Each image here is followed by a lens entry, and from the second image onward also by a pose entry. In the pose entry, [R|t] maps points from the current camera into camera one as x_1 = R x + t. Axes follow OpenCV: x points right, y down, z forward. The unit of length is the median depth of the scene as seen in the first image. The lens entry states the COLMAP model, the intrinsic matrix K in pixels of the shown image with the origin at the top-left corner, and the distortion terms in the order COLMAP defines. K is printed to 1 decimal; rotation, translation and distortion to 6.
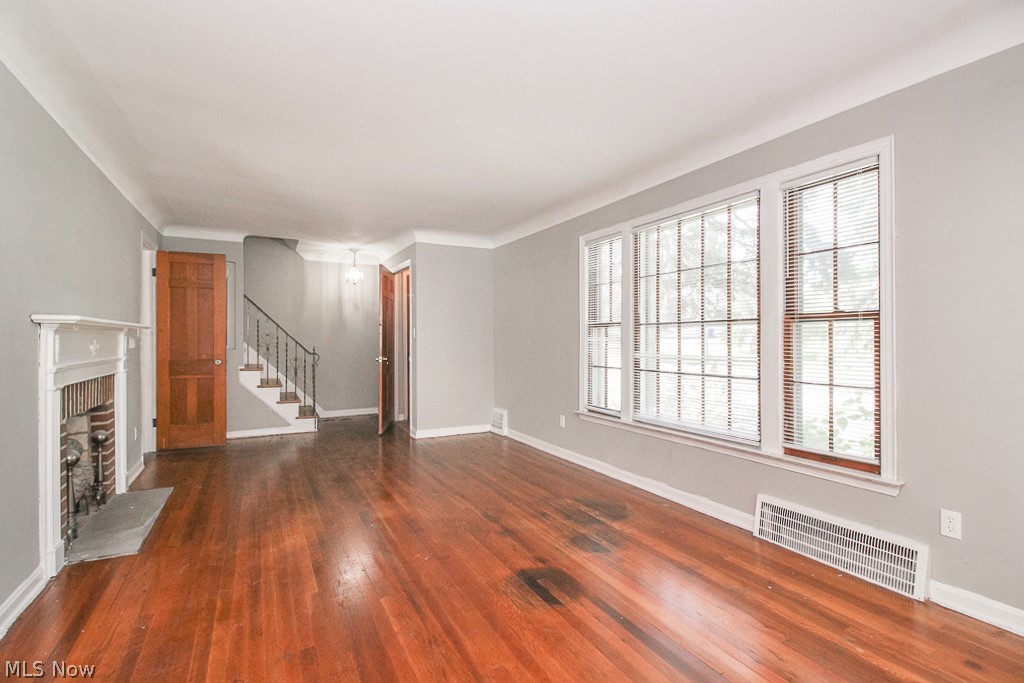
lens RADIAL K [[494.9, 0, 512.0], [0, 494.9, 341.5], [0, 0, 1]] dist [-0.000807, -0.000249]
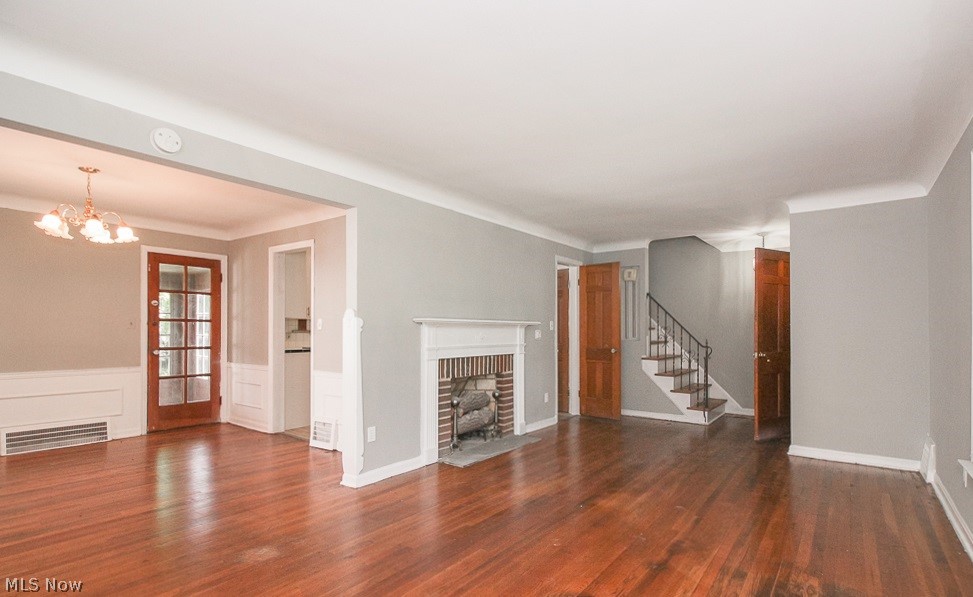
lens RADIAL K [[472.9, 0, 487.2], [0, 472.9, 330.8], [0, 0, 1]] dist [0.033747, -0.000385]
pose [[0.418926, 0.001914, -0.908018, 0.335796], [-0.008566, 0.999962, -0.001844, -0.002636], [0.907980, 0.008550, 0.418927, 0.224500]]
